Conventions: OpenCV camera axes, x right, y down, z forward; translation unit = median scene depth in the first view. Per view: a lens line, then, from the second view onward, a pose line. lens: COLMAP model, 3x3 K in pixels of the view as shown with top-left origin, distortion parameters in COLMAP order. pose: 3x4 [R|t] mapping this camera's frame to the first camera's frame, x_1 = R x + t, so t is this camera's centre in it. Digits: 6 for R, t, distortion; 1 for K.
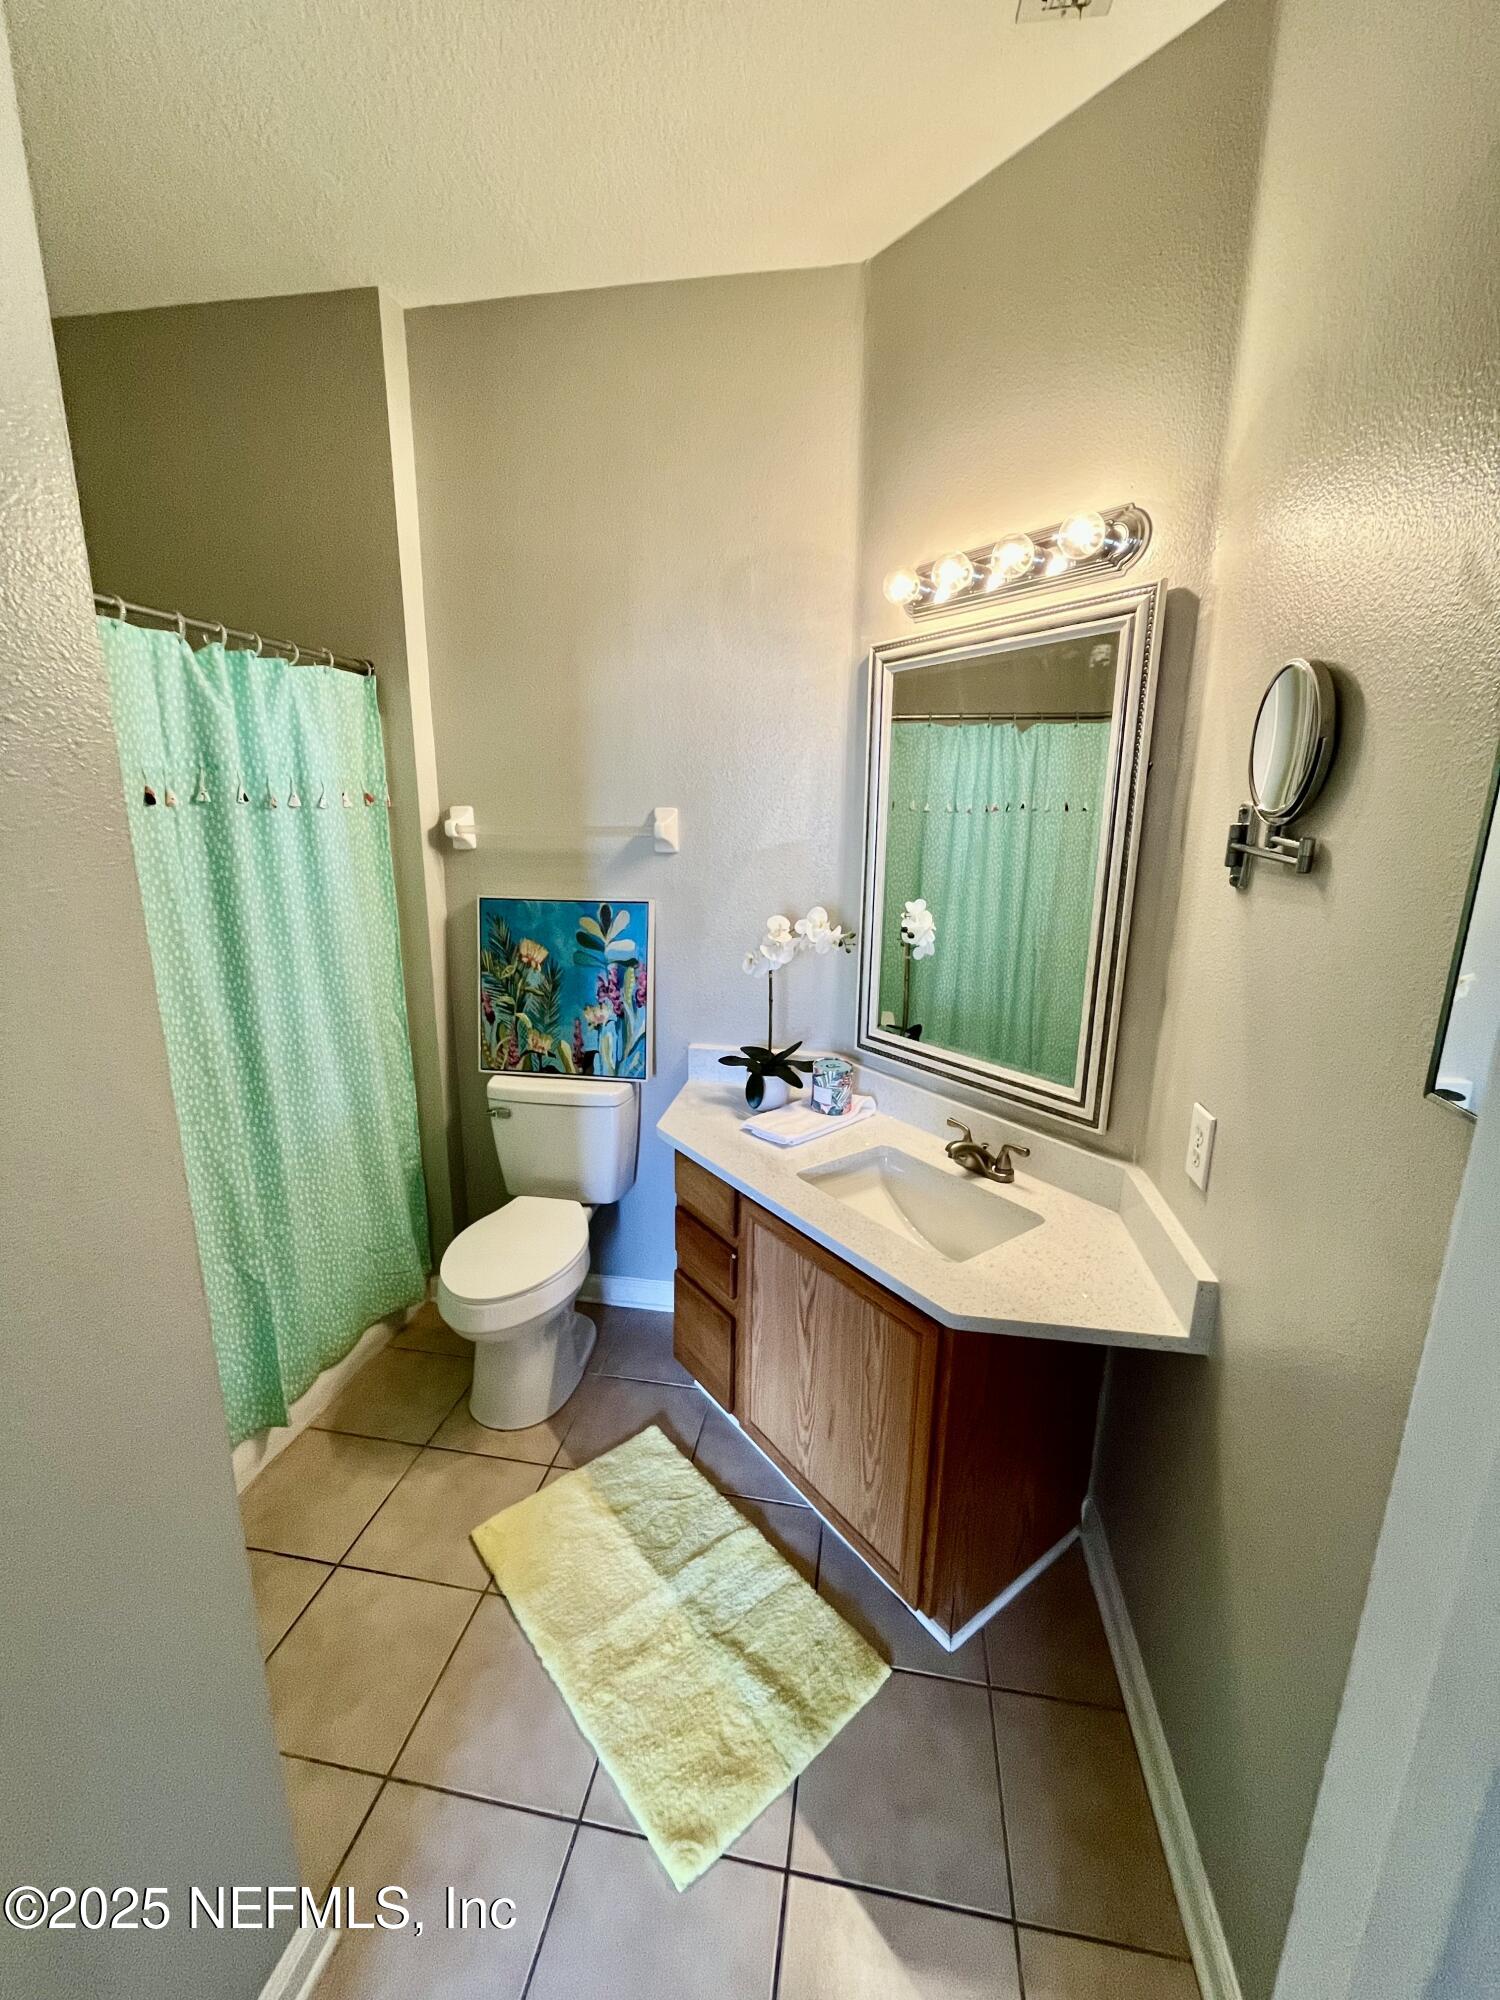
lens RADIAL K [[814.3, 0, 750.0], [0, 814.3, 1000.0], [0, 0, 1]] dist [-0.002460, -0.000191]
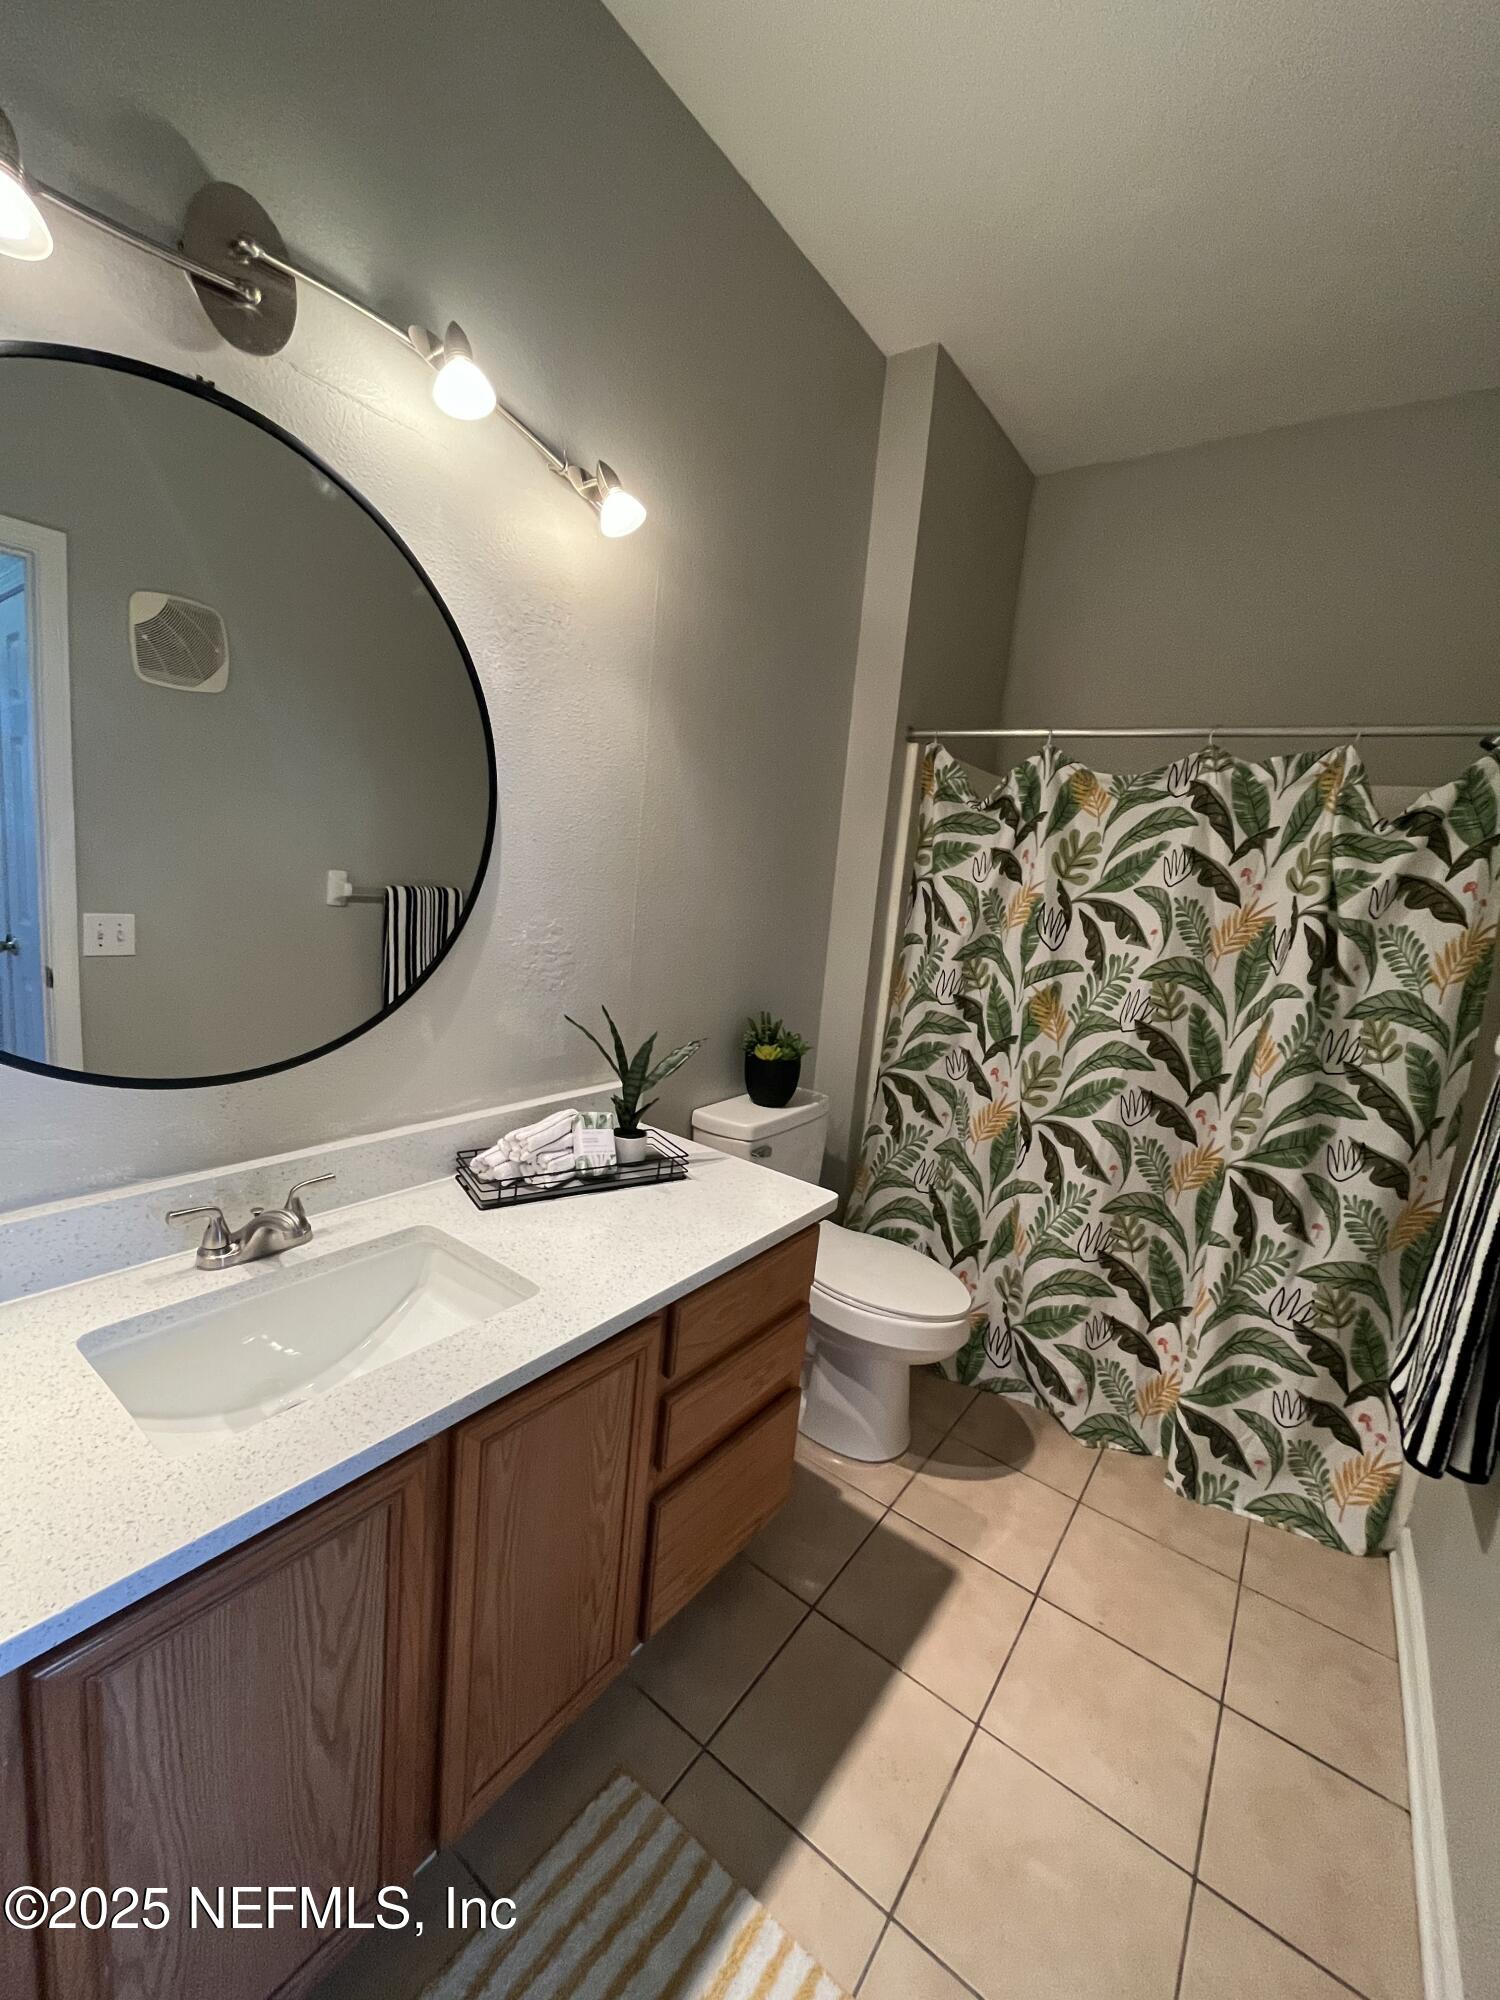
lens RADIAL K [[814.3, 0, 750.0], [0, 814.3, 1000.0], [0, 0, 1]] dist [-0.002460, -0.000191]
pose [[-0.314503, -0.196216, 0.928756, -0.370809], [0.113900, 0.963534, 0.242134, -0.079396], [-0.942398, 0.181937, -0.280686, 0.815958]]
